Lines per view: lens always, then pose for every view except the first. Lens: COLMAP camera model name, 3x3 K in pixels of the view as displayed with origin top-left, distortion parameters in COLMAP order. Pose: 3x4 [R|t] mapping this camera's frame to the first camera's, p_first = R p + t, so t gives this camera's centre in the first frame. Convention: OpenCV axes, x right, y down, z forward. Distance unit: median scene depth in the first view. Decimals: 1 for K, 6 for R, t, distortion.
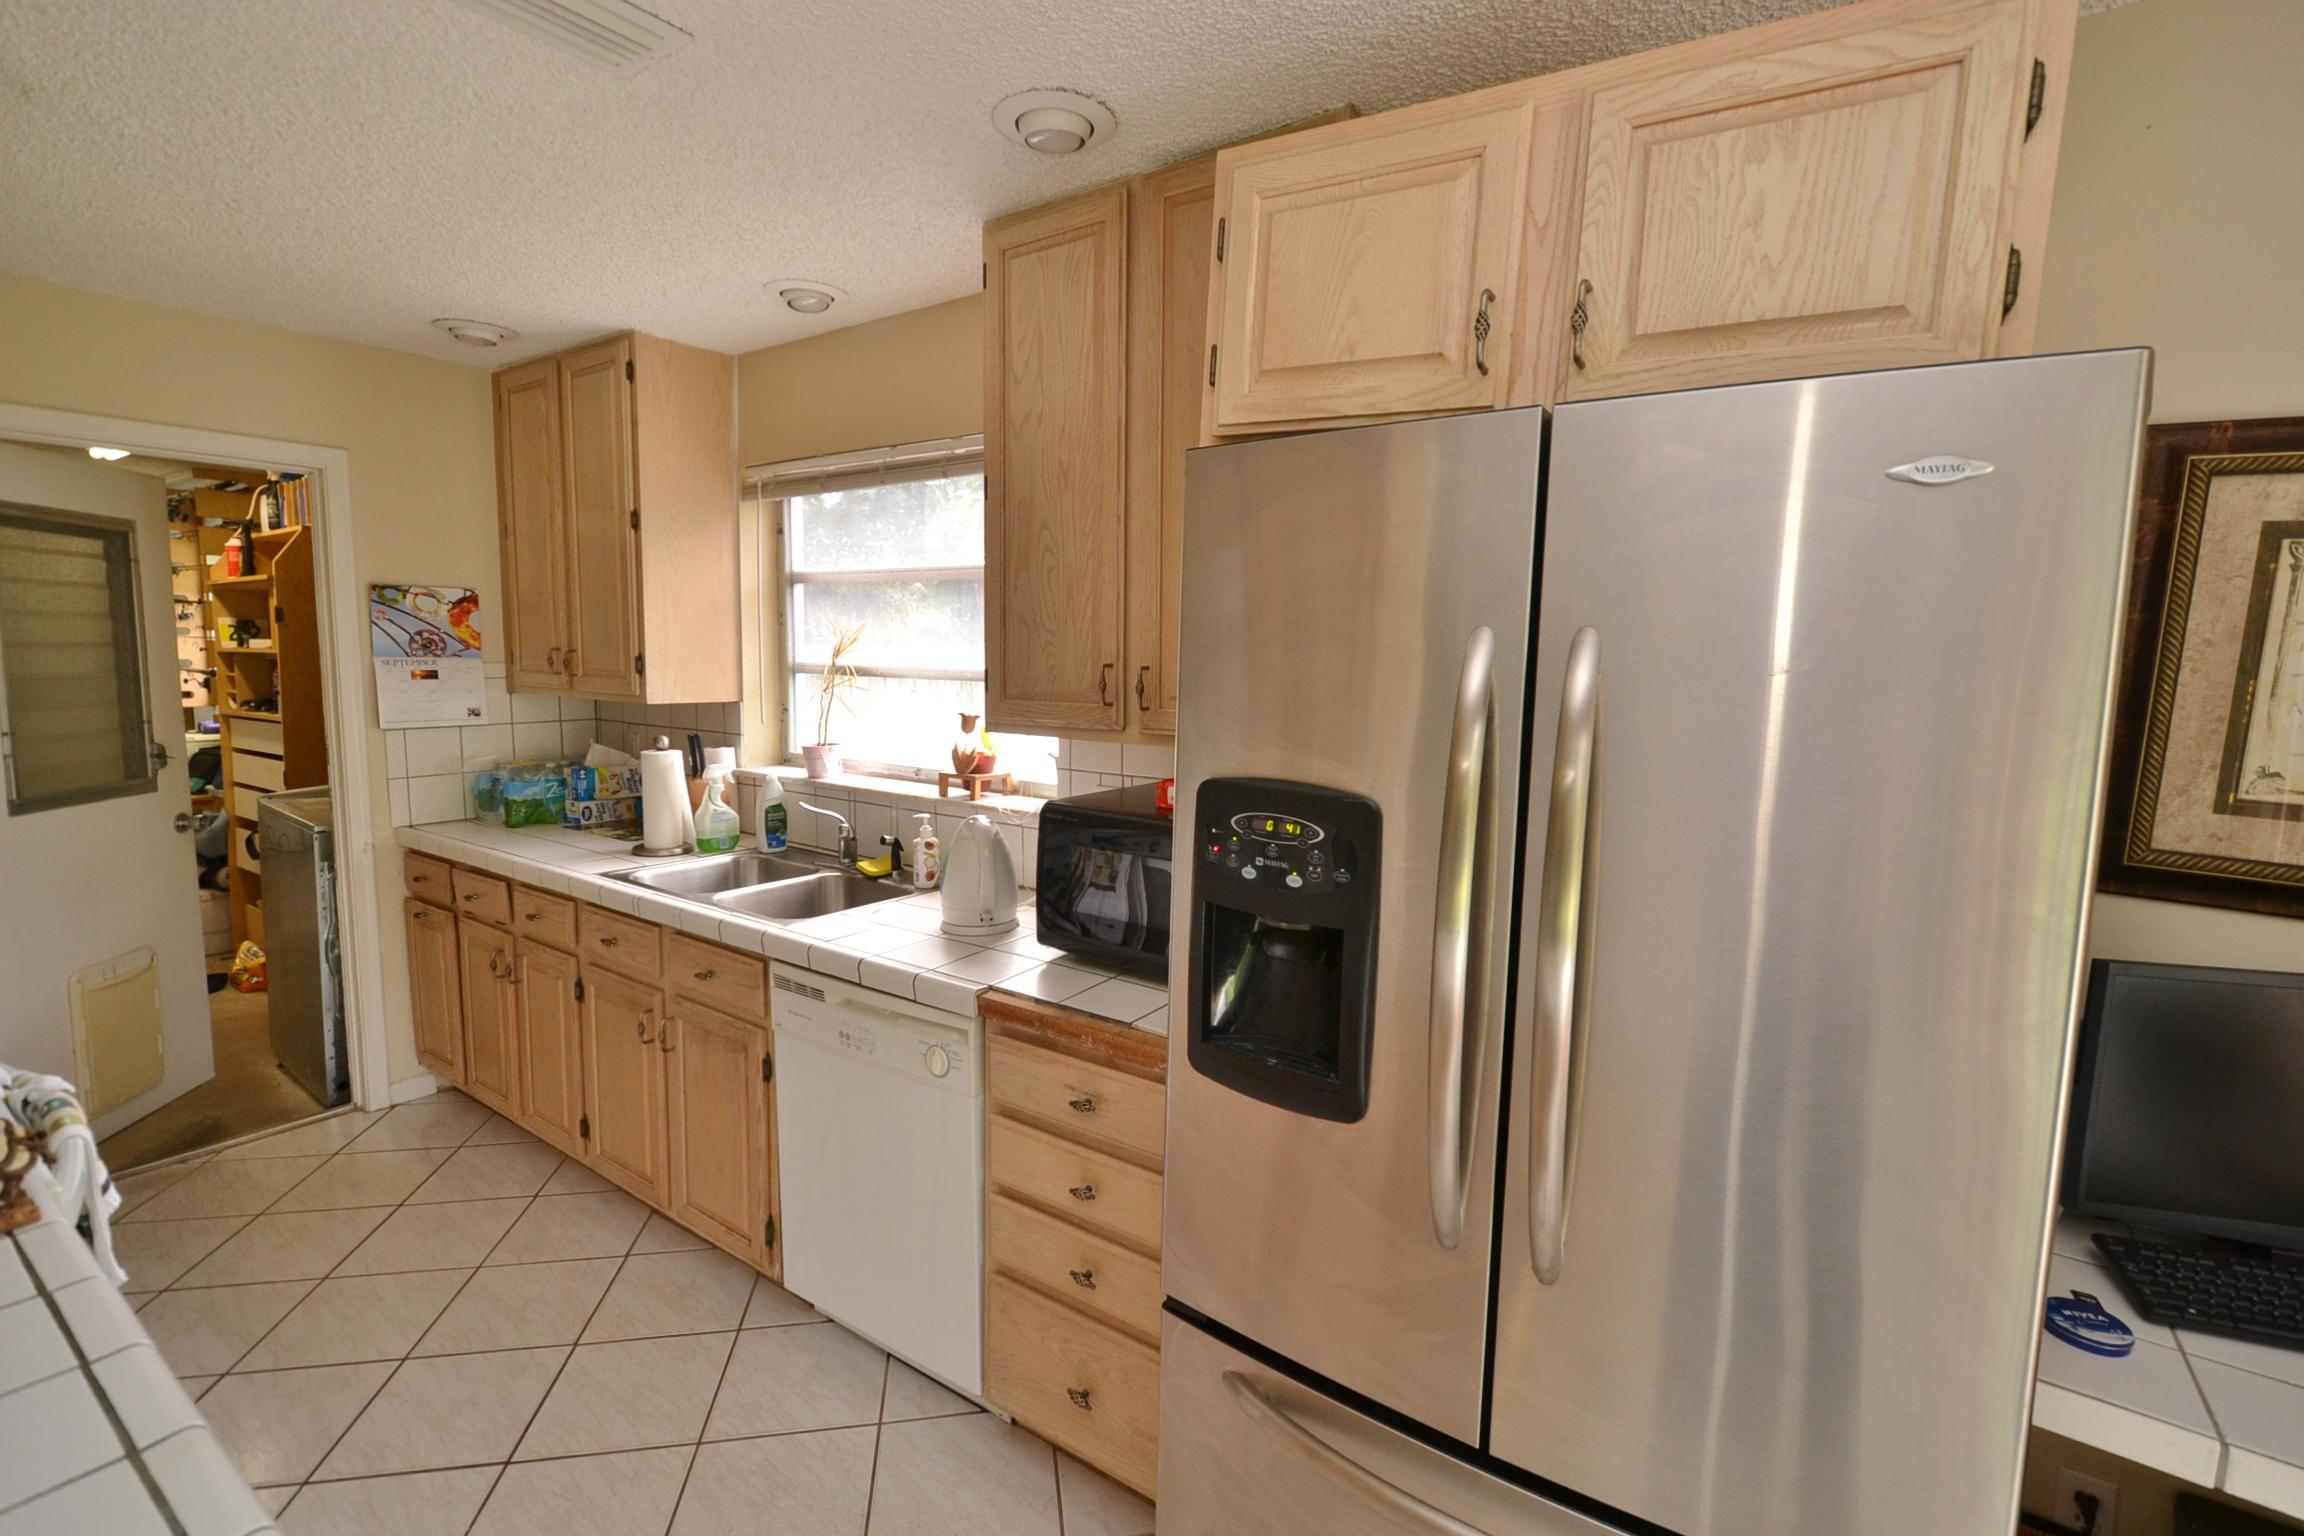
lens RADIAL K [[1016.5, 0, 1160.8], [0, 1016.5, 756.8], [0, 0, 1]] dist [0.013647, -0.010896]
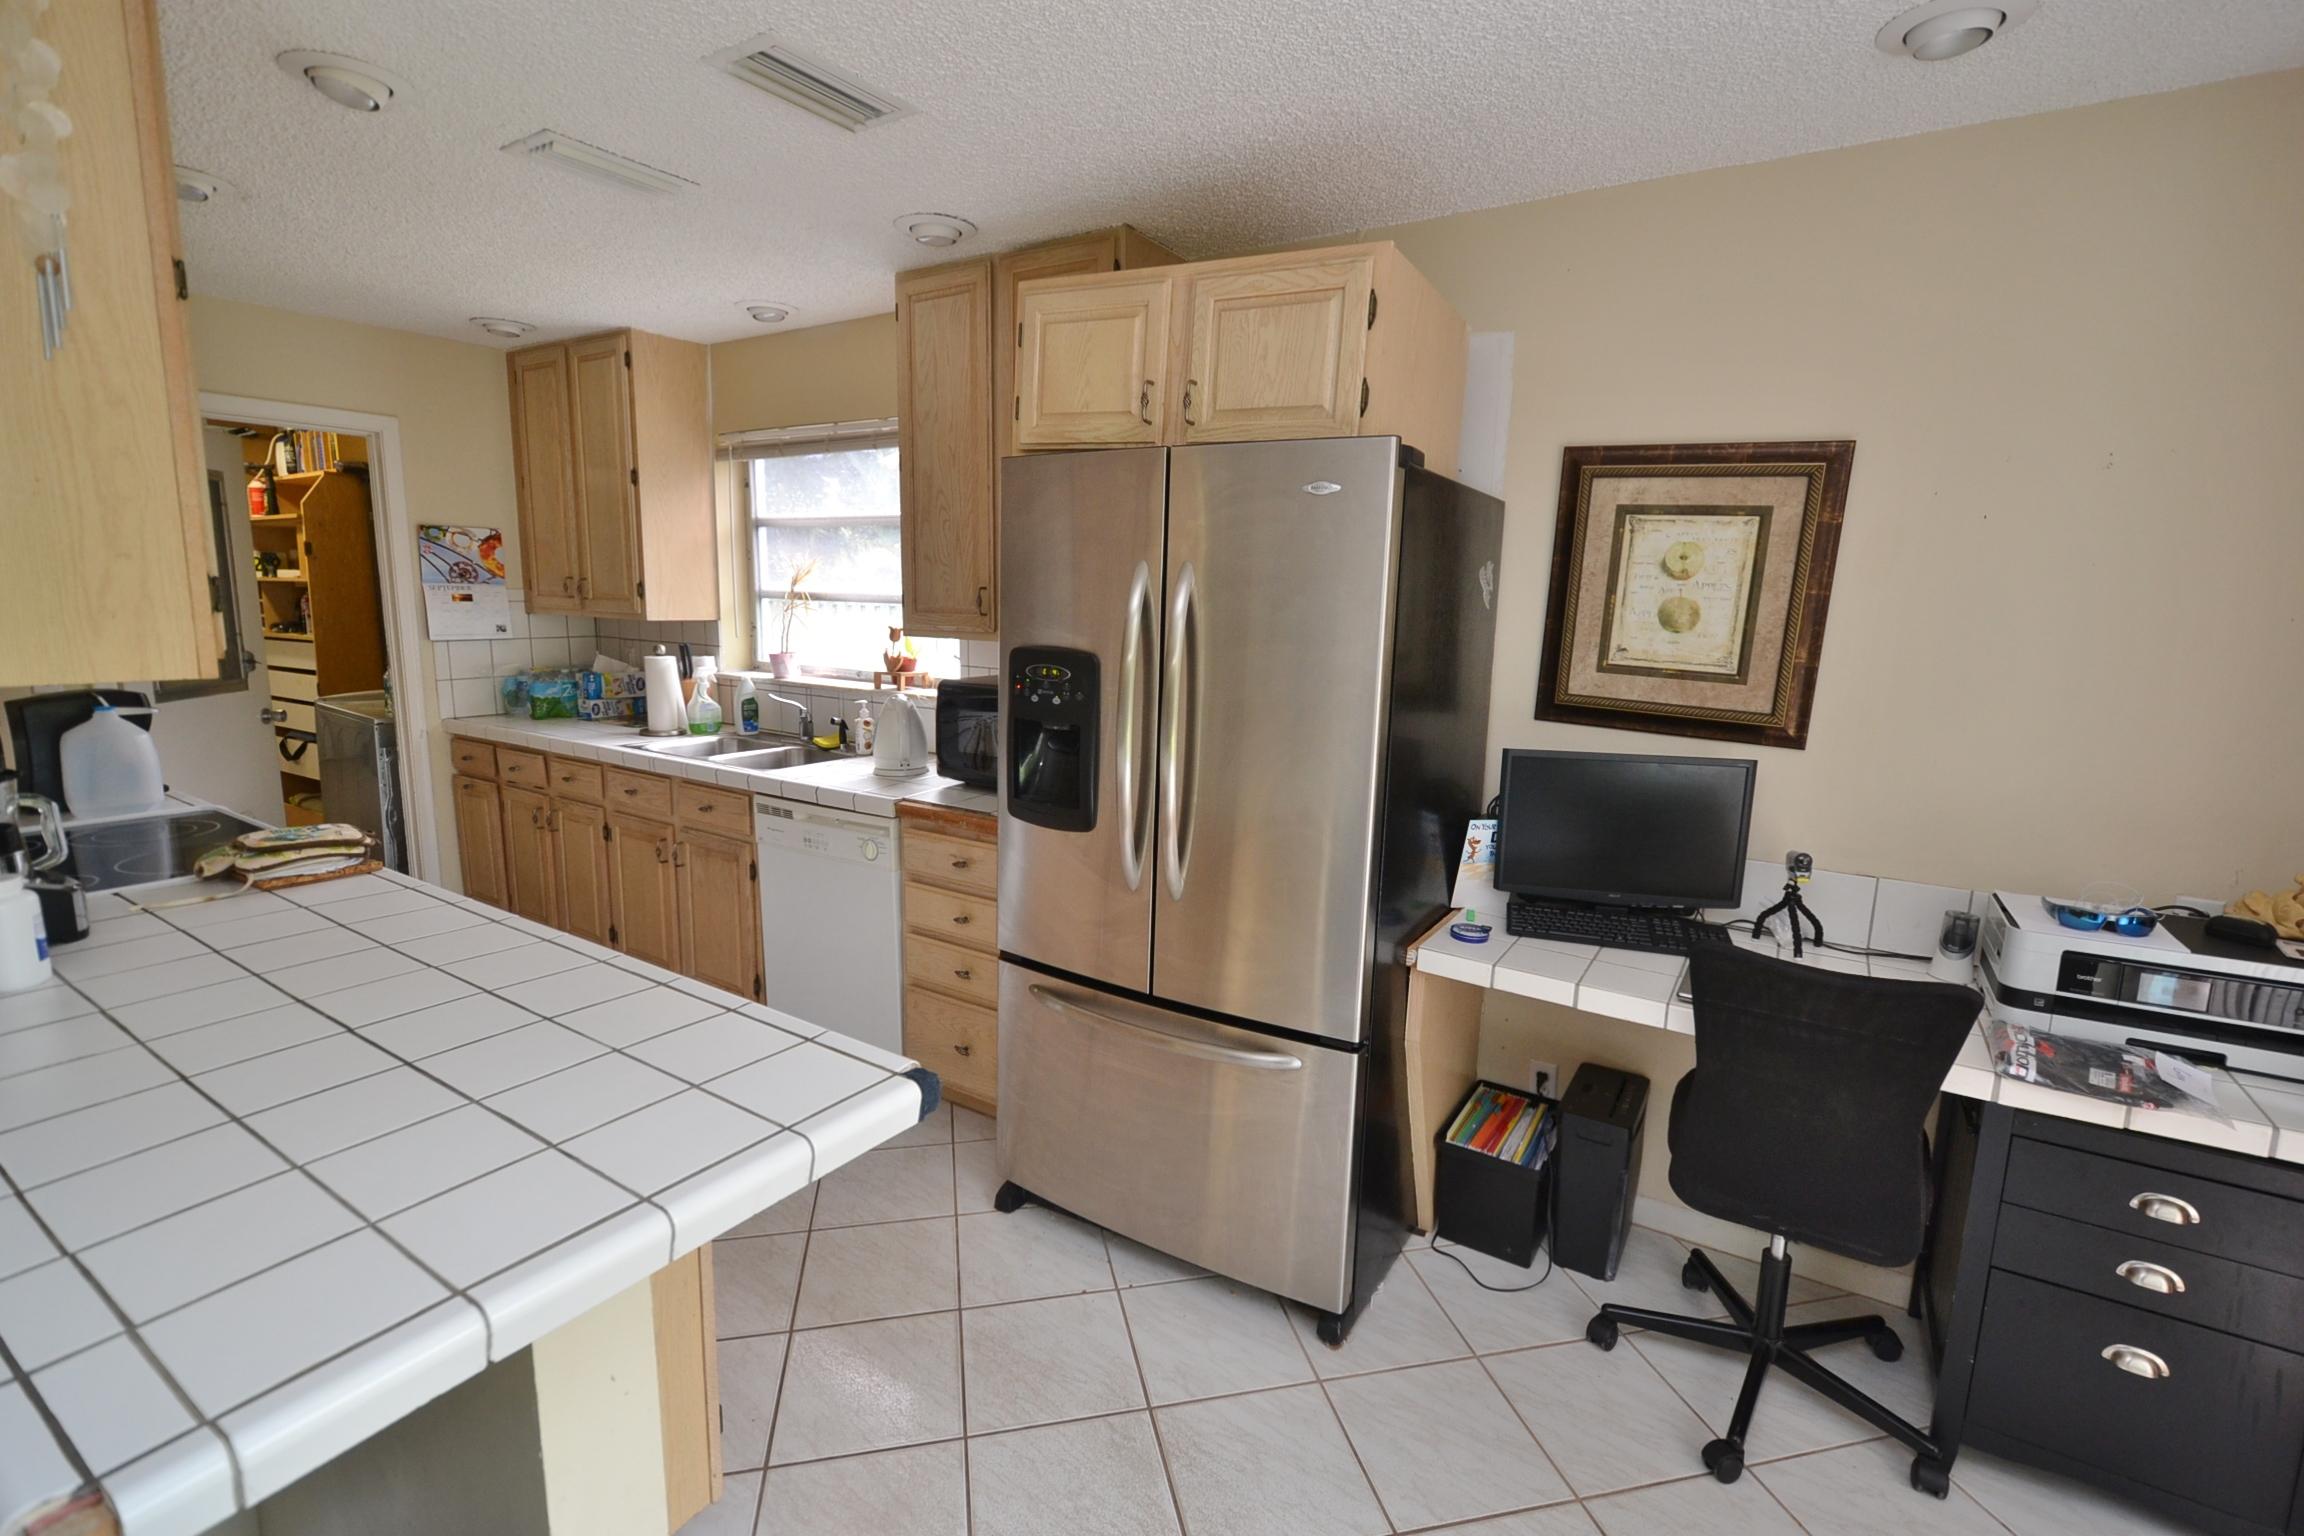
lens RADIAL K [[1012.5, 0, 1163.2], [0, 1012.5, 759.0], [0, 0, 1]] dist [0.014093, -0.014294]
pose [[0.999037, -0.000941, 0.043873, 0.105829], [-0.001665, 0.998237, 0.059337, 0.051435], [-0.043852, -0.059353, 0.997273, -0.363212]]
